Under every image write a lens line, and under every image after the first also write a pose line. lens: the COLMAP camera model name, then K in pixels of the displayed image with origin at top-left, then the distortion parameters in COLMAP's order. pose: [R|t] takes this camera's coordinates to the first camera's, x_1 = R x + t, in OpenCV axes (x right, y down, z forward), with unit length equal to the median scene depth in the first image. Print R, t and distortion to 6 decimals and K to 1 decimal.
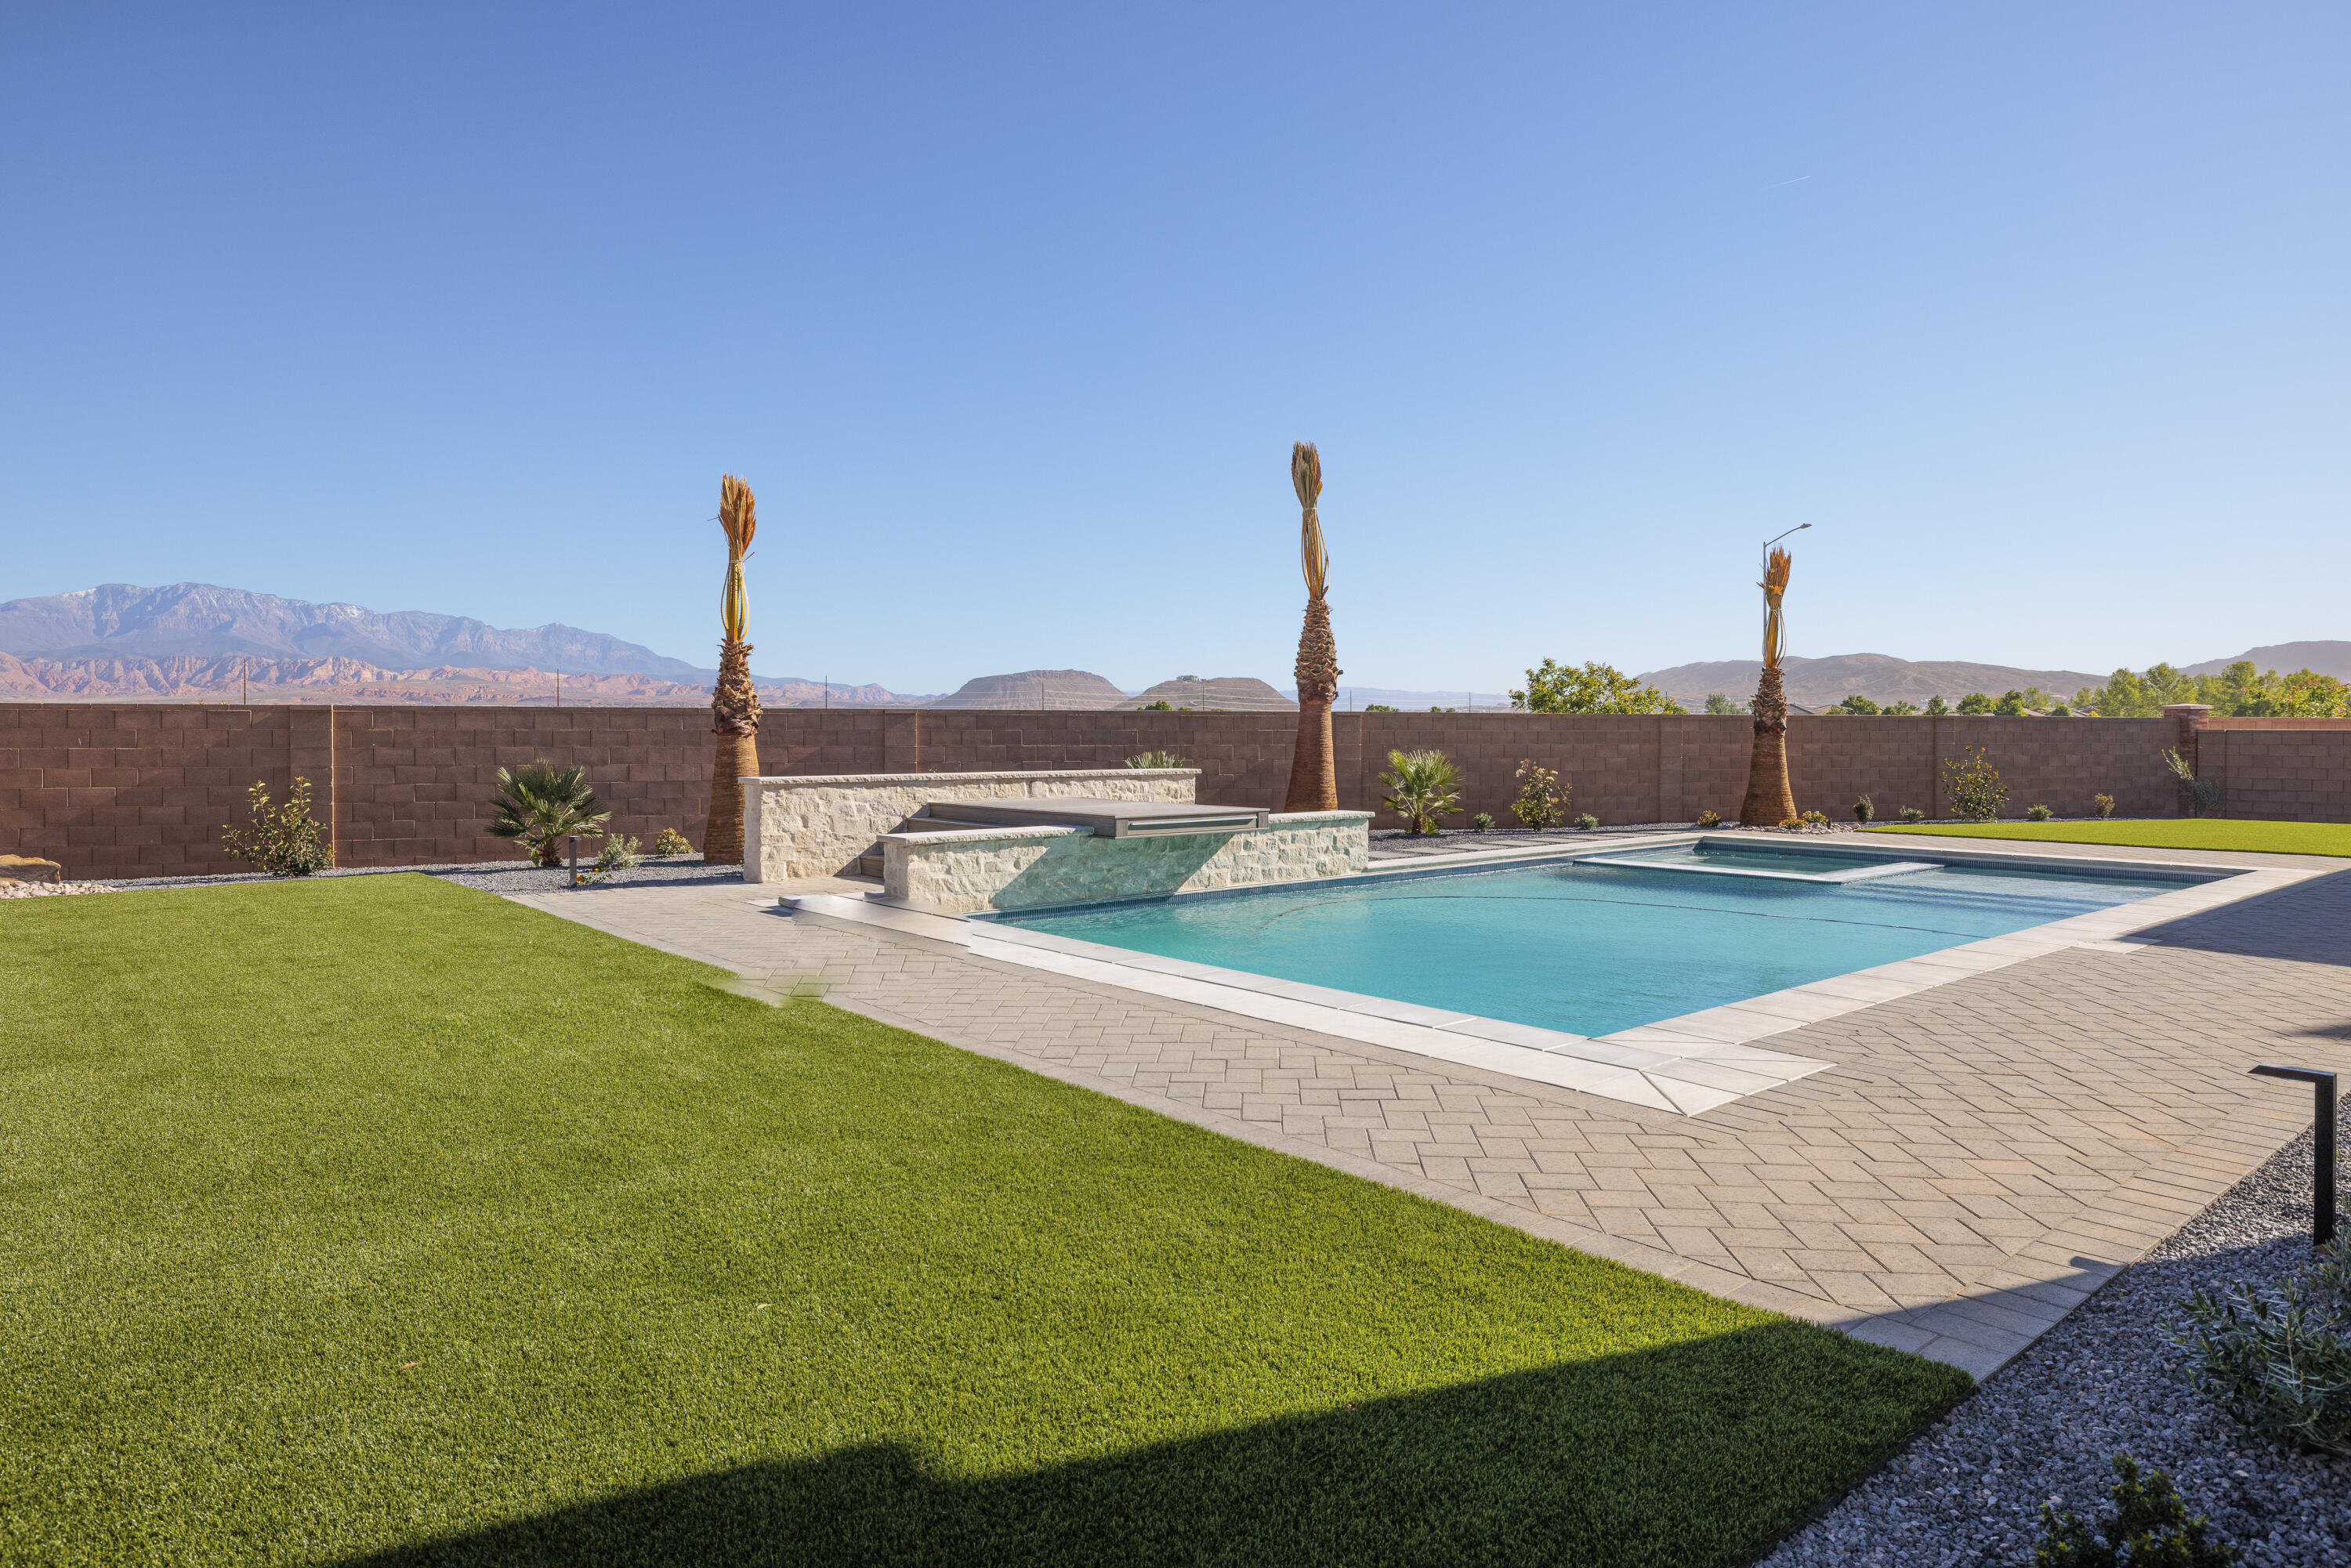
lens RADIAL K [[1387.2, 0, 1130.3], [0, 1387.2, 745.5], [0, 0, 1]] dist [0.001905, 0.000485]
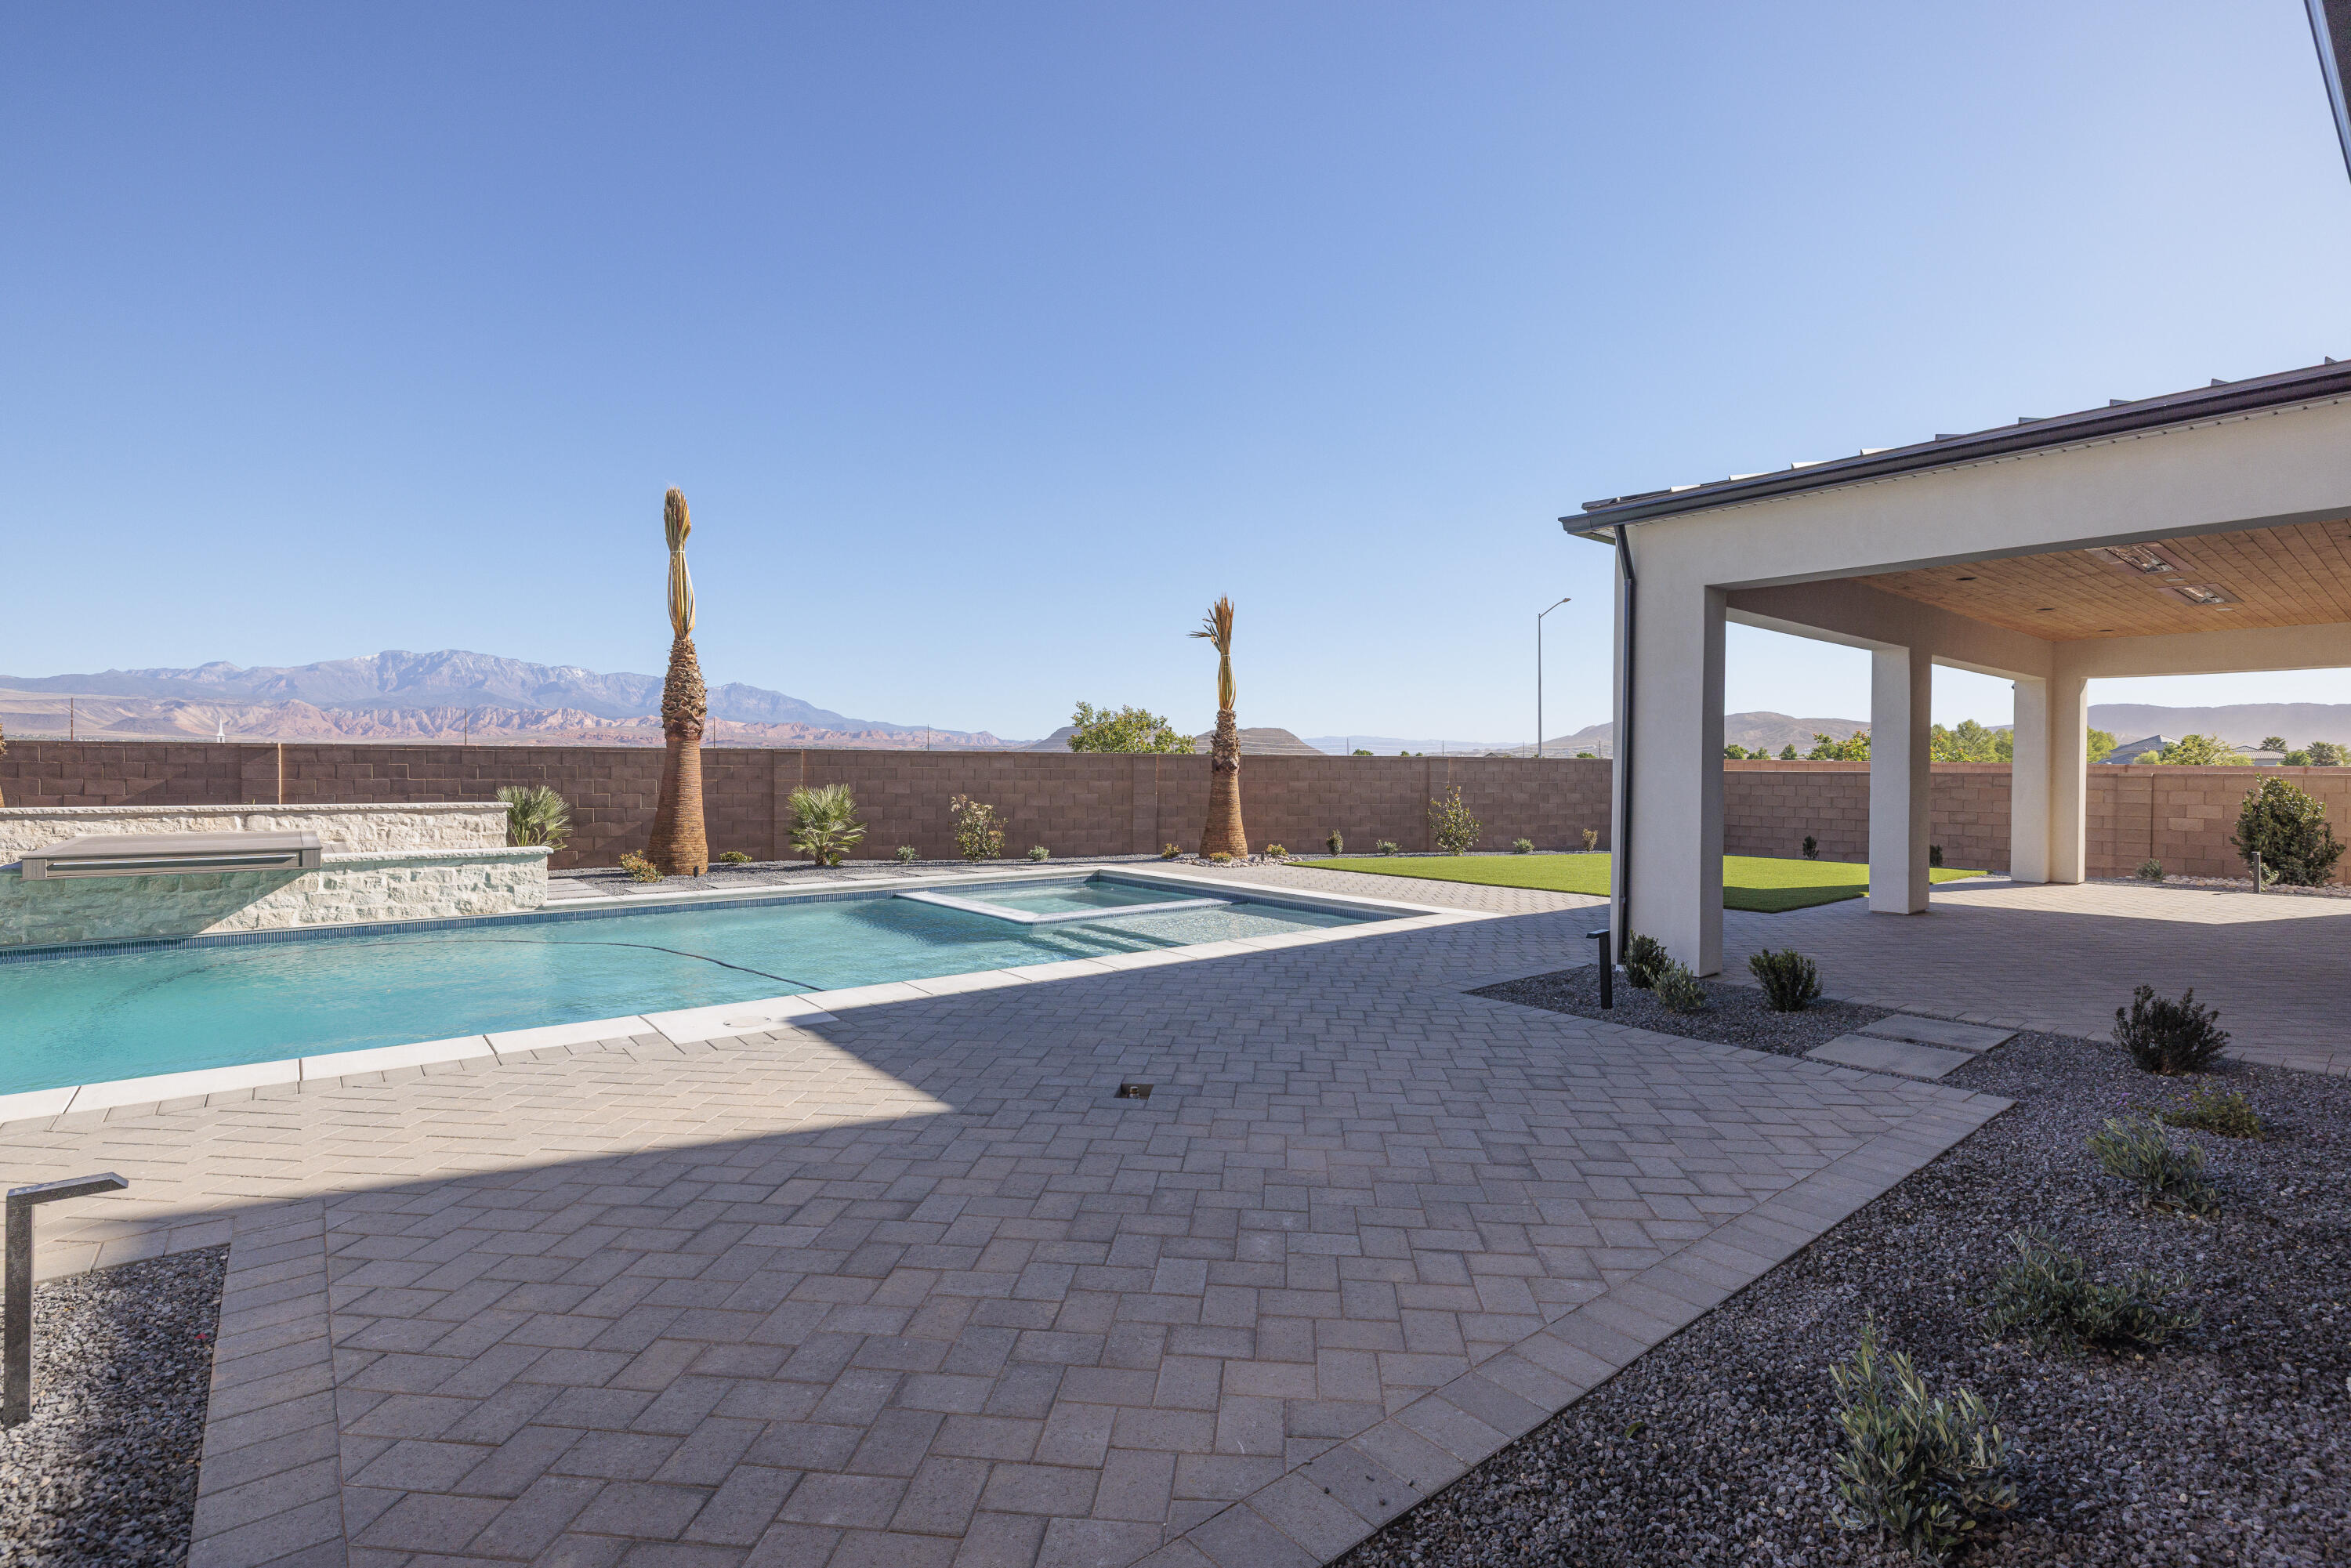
lens RADIAL K [[1097.2, 0, 1179.8], [0, 1097.2, 756.0], [0, 0, 1]] dist [-0.003677, -0.000382]
pose [[0.999985, 0.005246, -0.001745, 0.500049], [-0.005284, 0.999734, -0.022441, -0.001939], [0.001627, 0.022449, 0.999747, 0.179645]]
